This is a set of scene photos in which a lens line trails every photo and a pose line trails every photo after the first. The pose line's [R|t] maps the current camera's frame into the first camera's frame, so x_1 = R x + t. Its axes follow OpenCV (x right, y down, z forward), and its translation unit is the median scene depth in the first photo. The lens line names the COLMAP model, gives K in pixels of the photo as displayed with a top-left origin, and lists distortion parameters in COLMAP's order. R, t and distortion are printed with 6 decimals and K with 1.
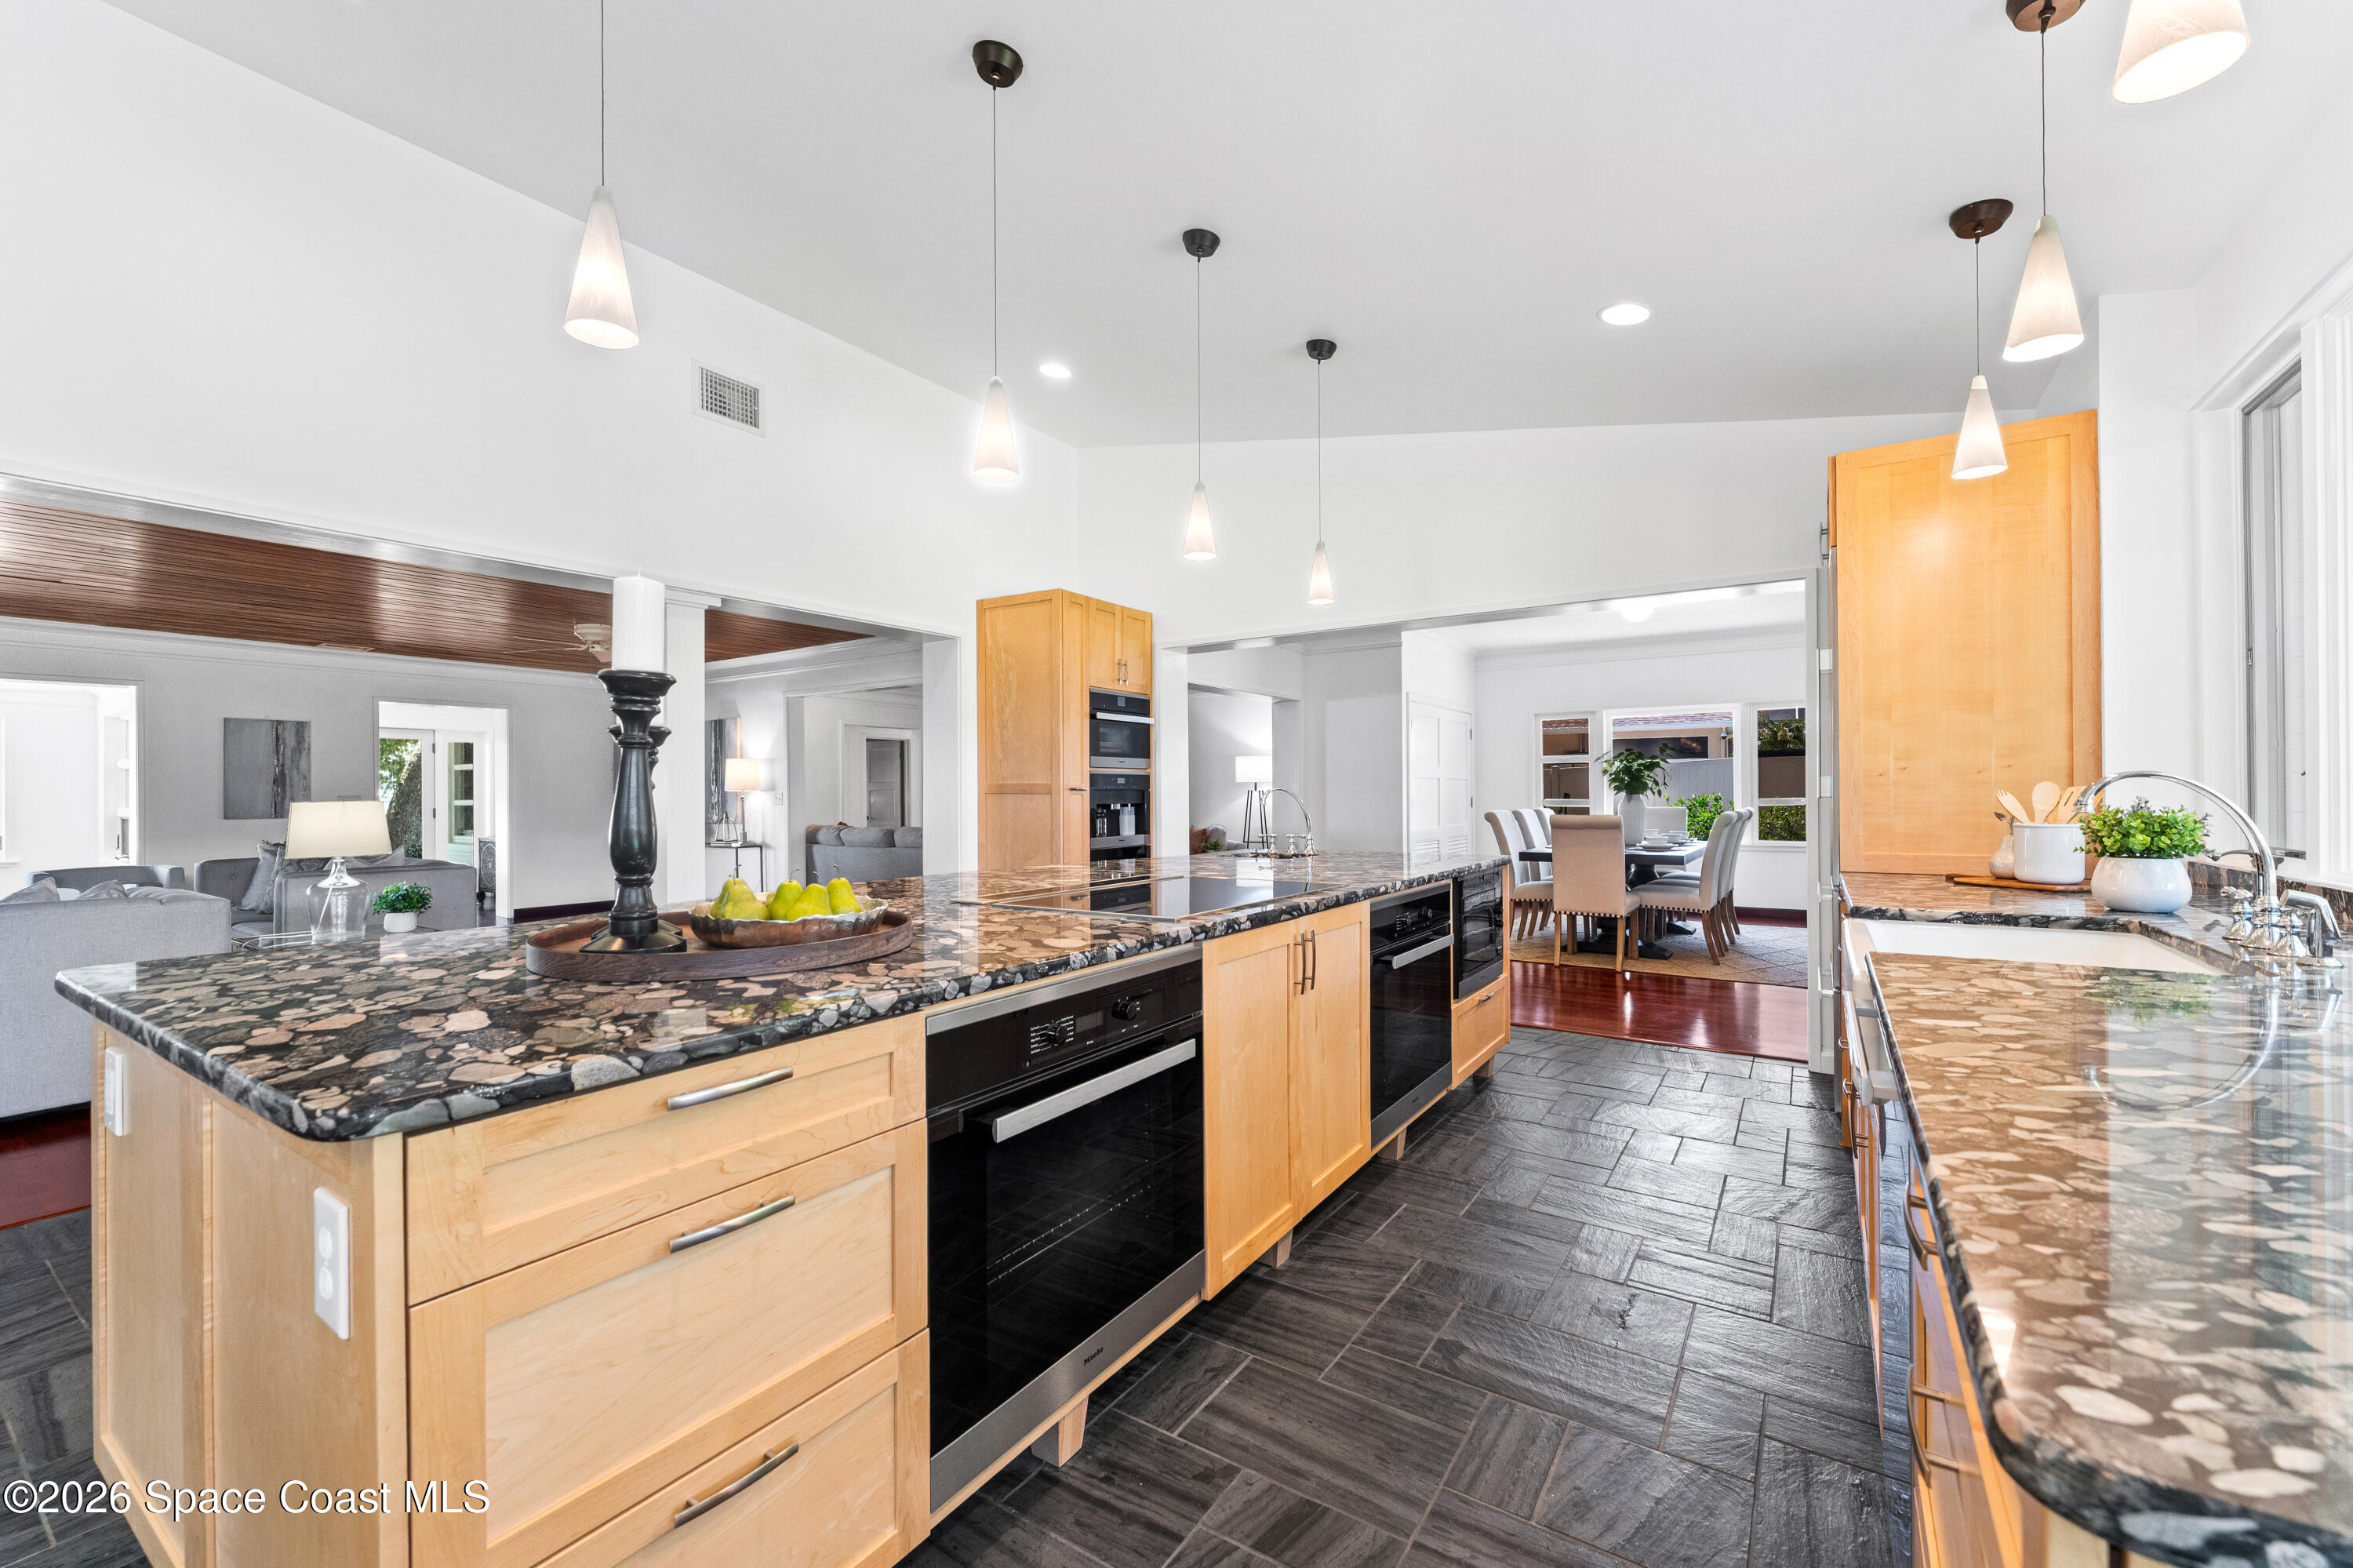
lens RADIAL K [[945.7, 0, 1170.0], [0, 945.7, 795.4], [0, 0, 1]] dist [-0.003605, -0.000310]
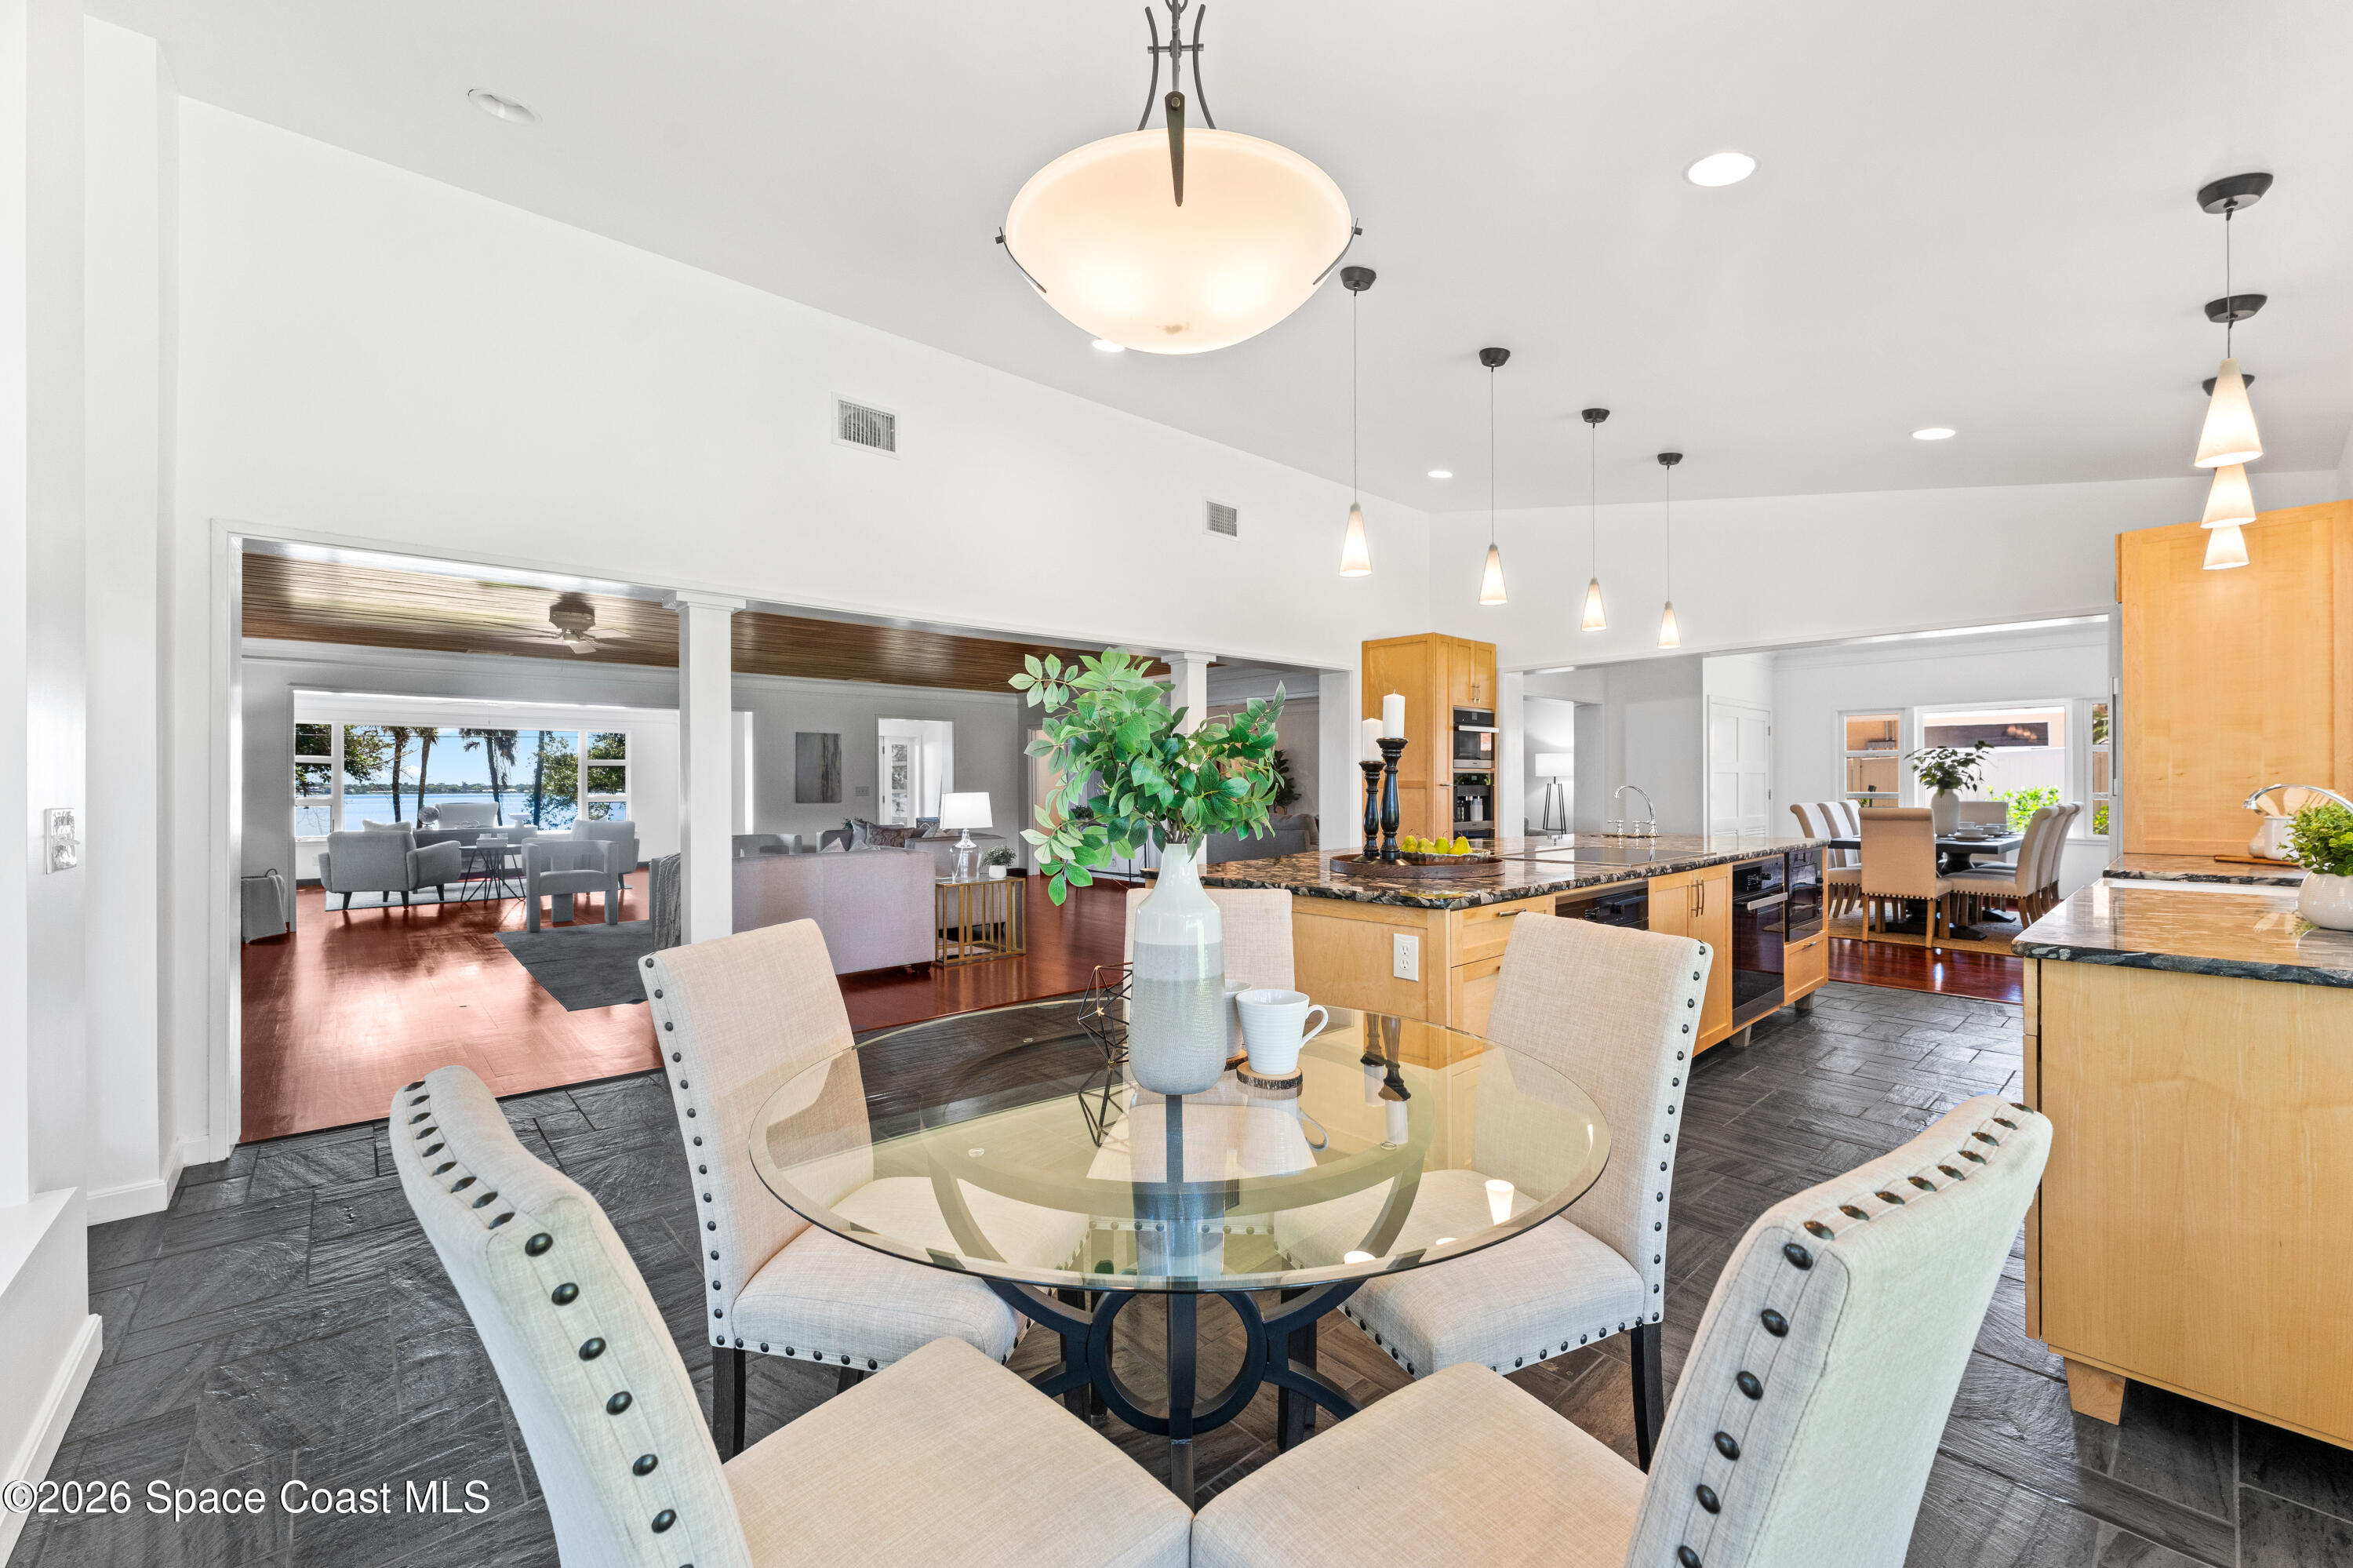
lens RADIAL K [[945.7, 0, 1155.0], [0, 945.7, 787.1], [0, 0, 1]] dist [-0.003605, -0.000310]
pose [[0.969367, 0.002947, -0.245601, -0.160673], [-0.002137, 0.999991, 0.003565, -0.007216], [0.245609, -0.002931, 0.969365, -0.353543]]
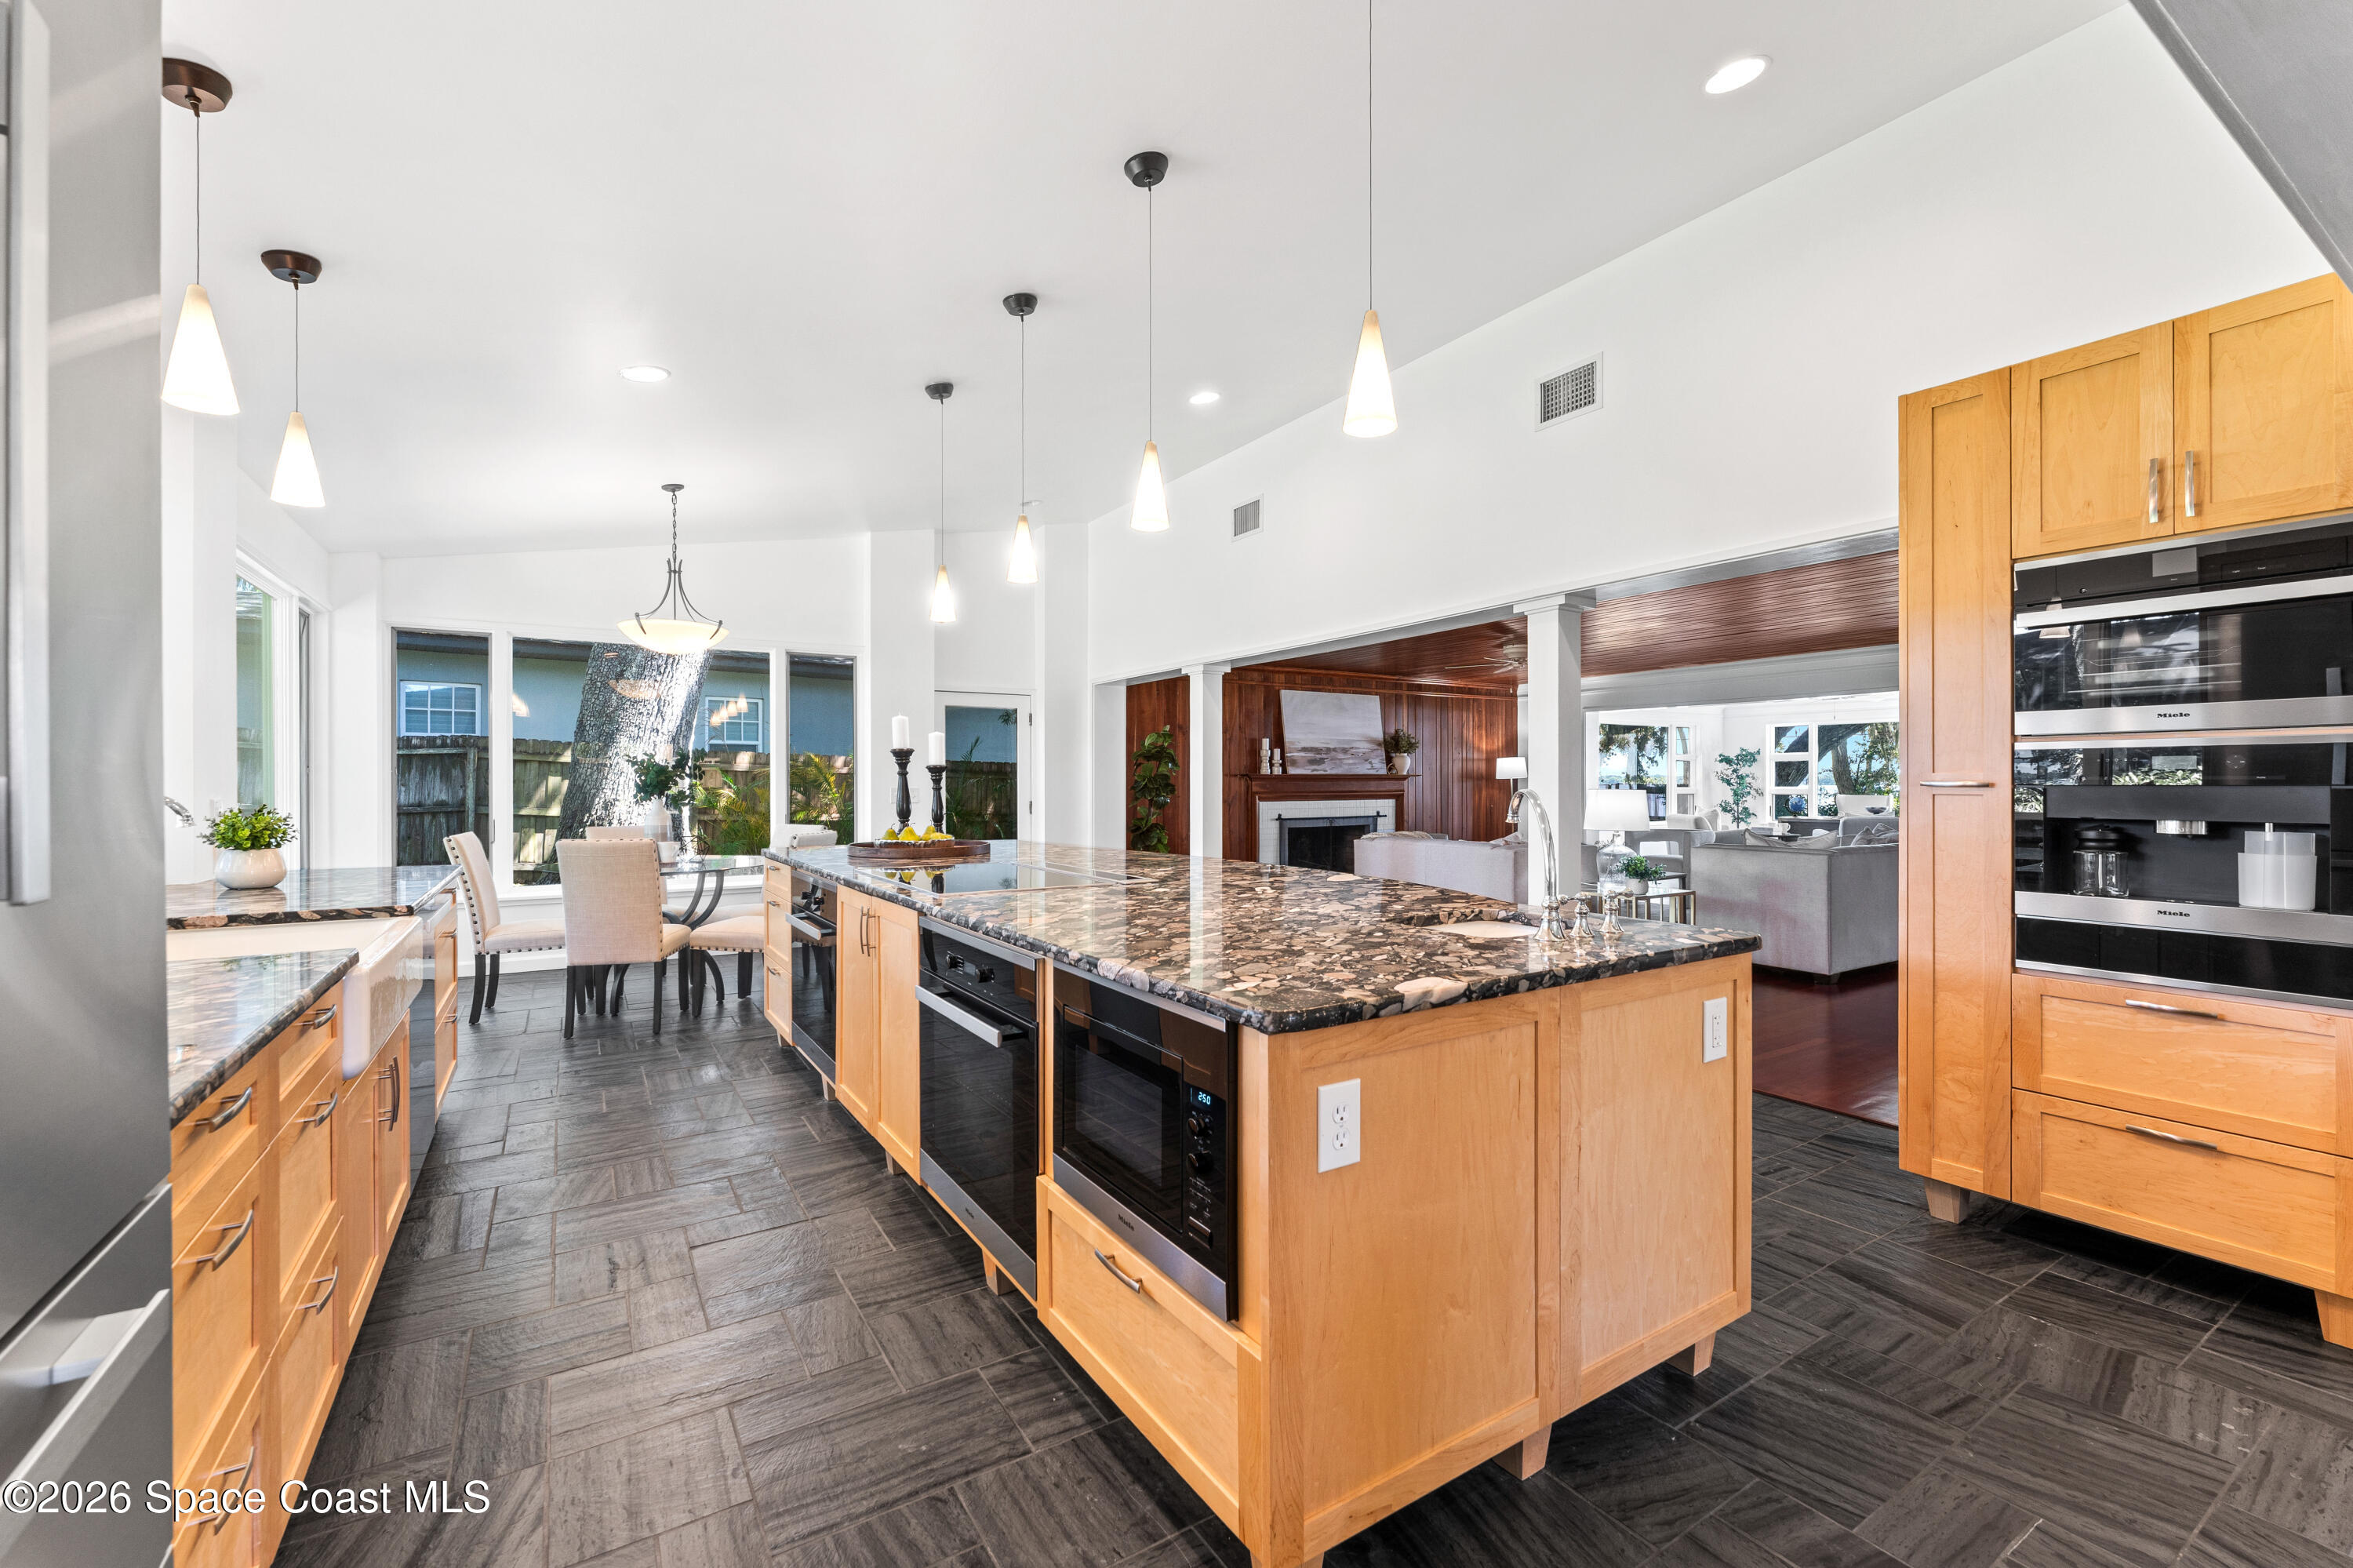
lens RADIAL K [[945.7, 0, 1198.8], [0, 945.7, 788.2], [0, 0, 1]] dist [-0.003605, -0.000310]
pose [[-0.387863, 0.013296, -0.921621, 0.447082], [0.006858, 0.999910, 0.011539, -0.011619], [0.921692, -0.001845, -0.387919, 0.744135]]
